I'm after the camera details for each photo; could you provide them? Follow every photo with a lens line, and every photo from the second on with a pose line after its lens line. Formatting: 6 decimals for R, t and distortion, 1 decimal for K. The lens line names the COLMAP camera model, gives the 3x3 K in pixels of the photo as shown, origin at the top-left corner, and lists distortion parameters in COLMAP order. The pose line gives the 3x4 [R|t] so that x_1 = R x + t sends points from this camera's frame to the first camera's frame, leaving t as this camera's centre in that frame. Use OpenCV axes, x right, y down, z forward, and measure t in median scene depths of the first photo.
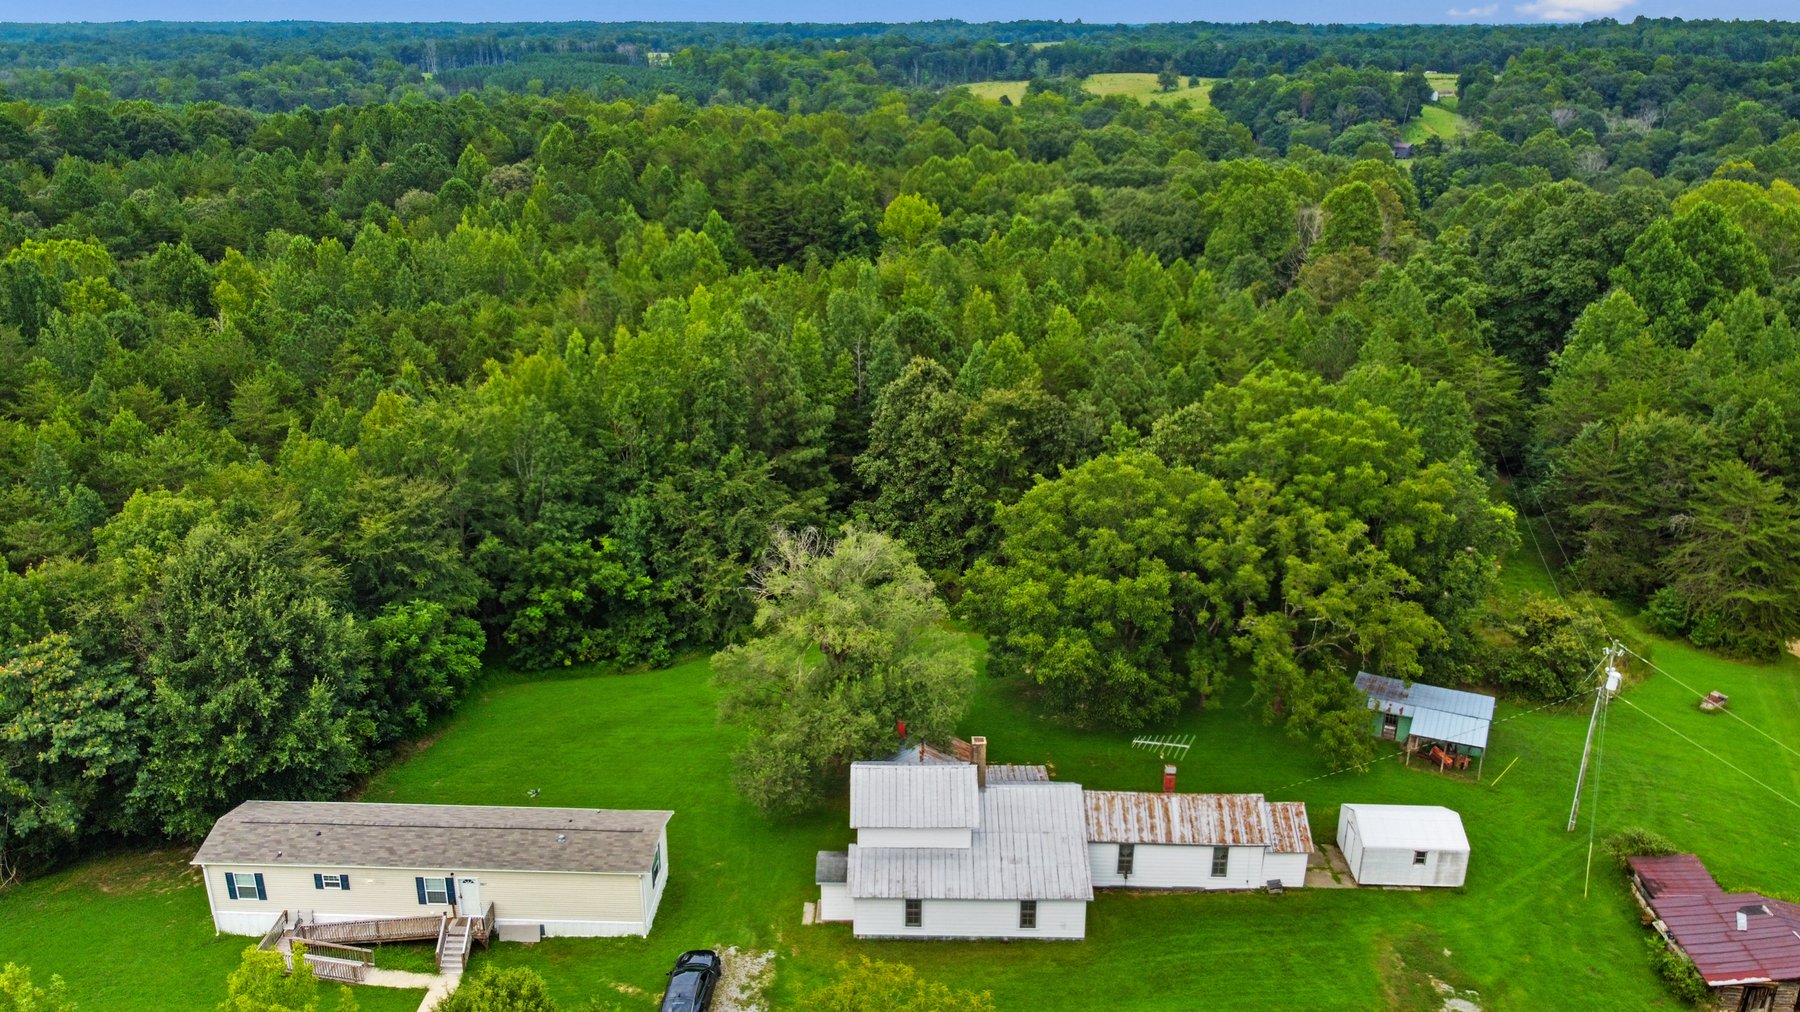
lens RADIAL K [[1370.7, 0, 897.0], [0, 1370.7, 498.3], [0, 0, 1]] dist [-0.018036, 0.017517]
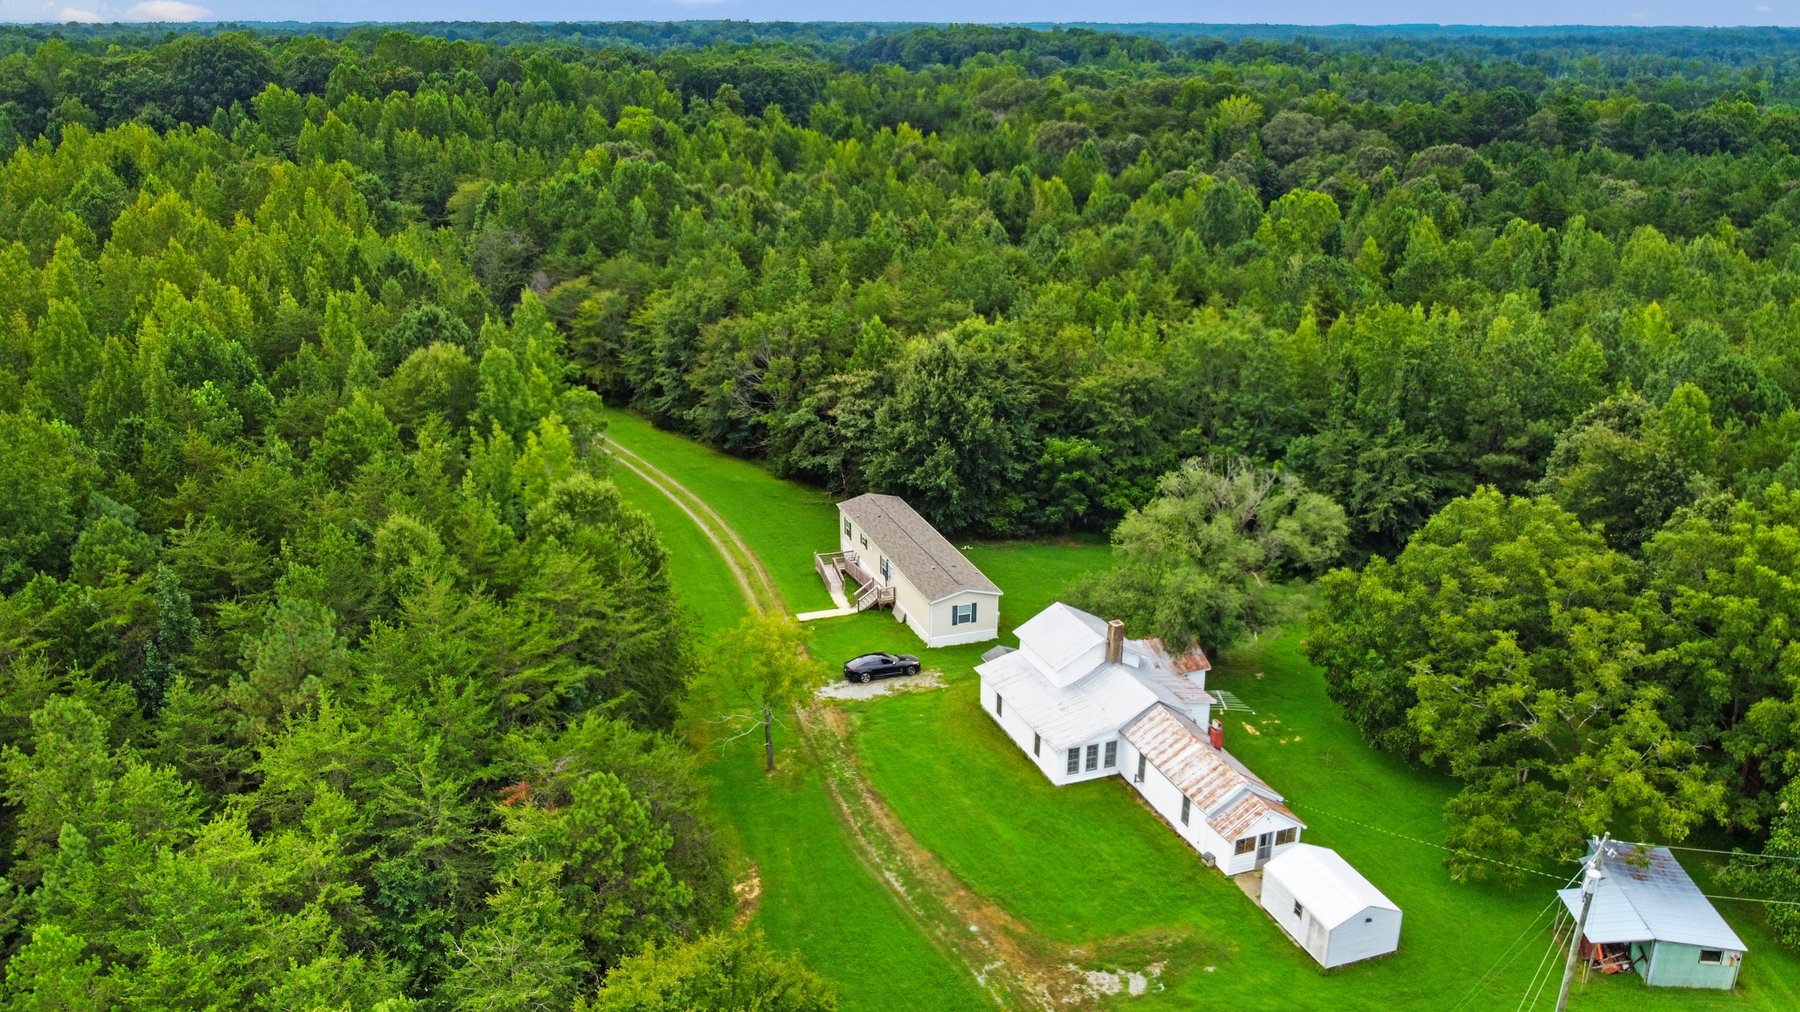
lens RADIAL K [[1370.7, 0, 898.6], [0, 1370.7, 506.2], [0, 0, 1]] dist [-0.018036, 0.017517]
pose [[0.368561, 0.309205, -0.876673, 0.901089], [-0.291475, 0.933943, 0.206866, -0.104435], [0.882726, 0.179286, 0.434340, 0.244504]]
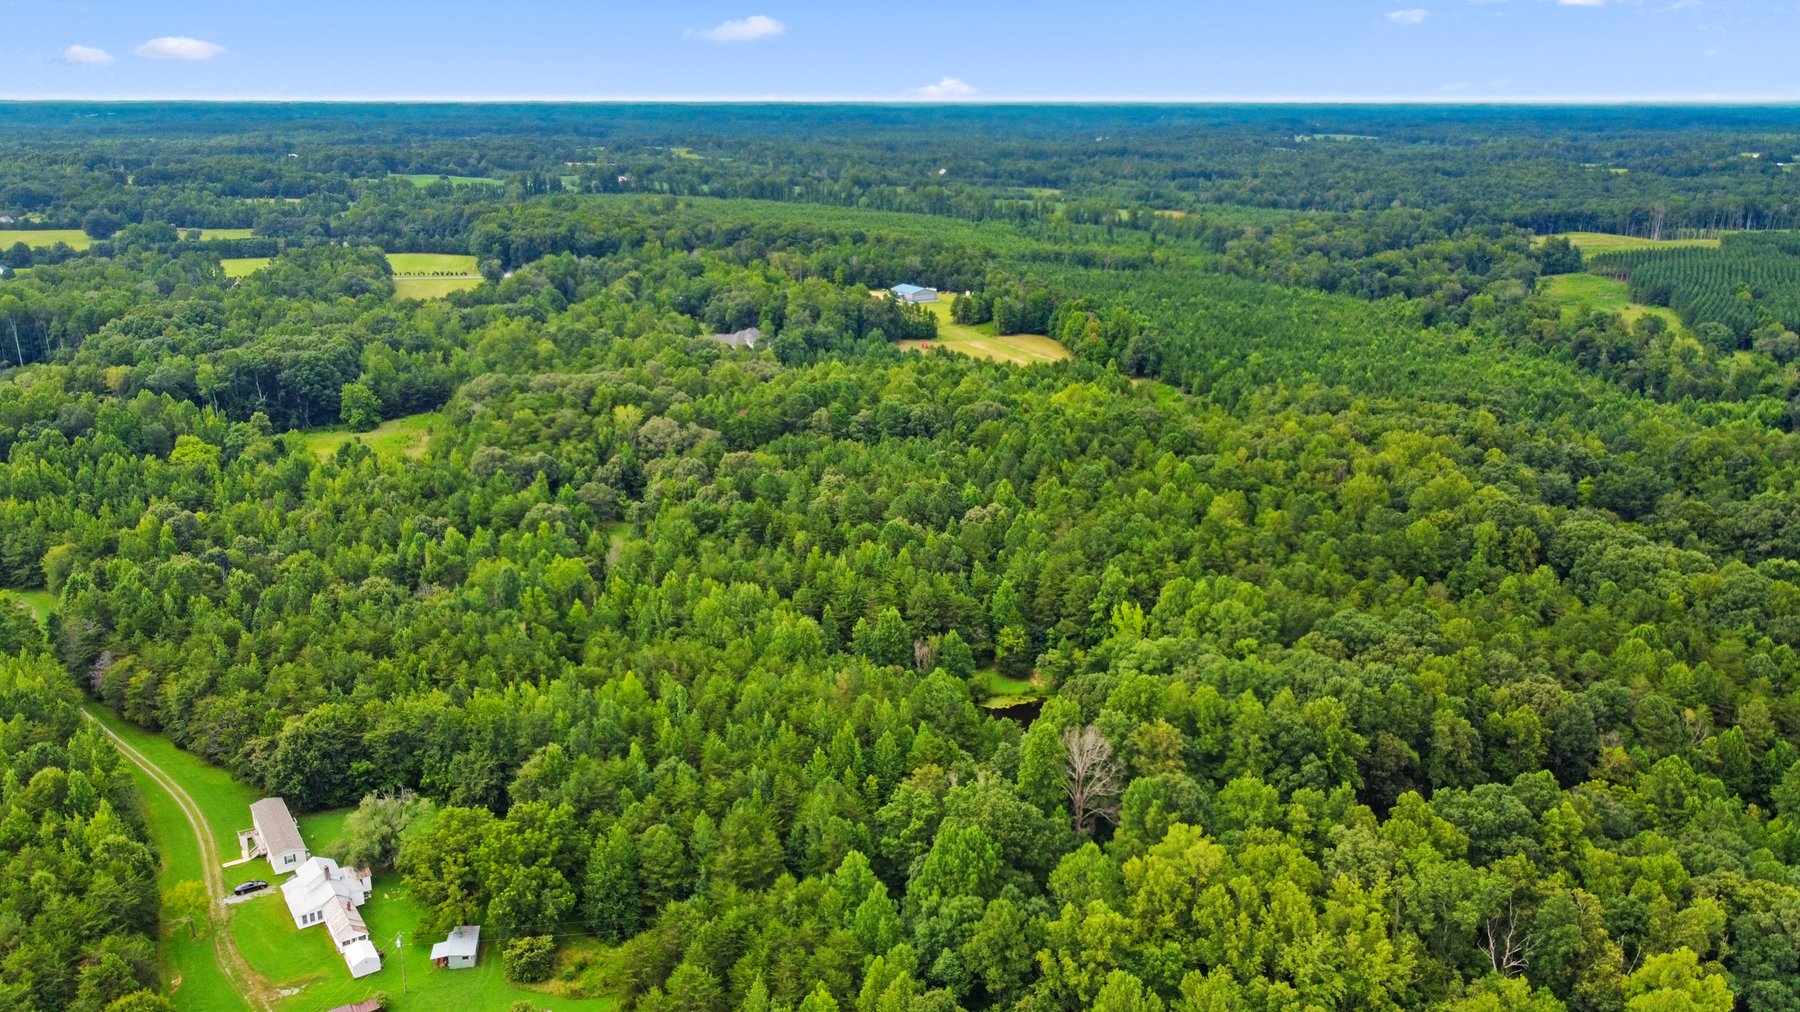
lens RADIAL K [[1370.7, 0, 903.1], [0, 1370.7, 502.6], [0, 0, 1]] dist [-0.018036, 0.017517]
pose [[0.590666, 0.233421, -0.772417, 2.941337], [-0.254259, 0.962322, 0.096377, -1.232695], [0.765810, 0.139467, 0.627761, -0.147334]]
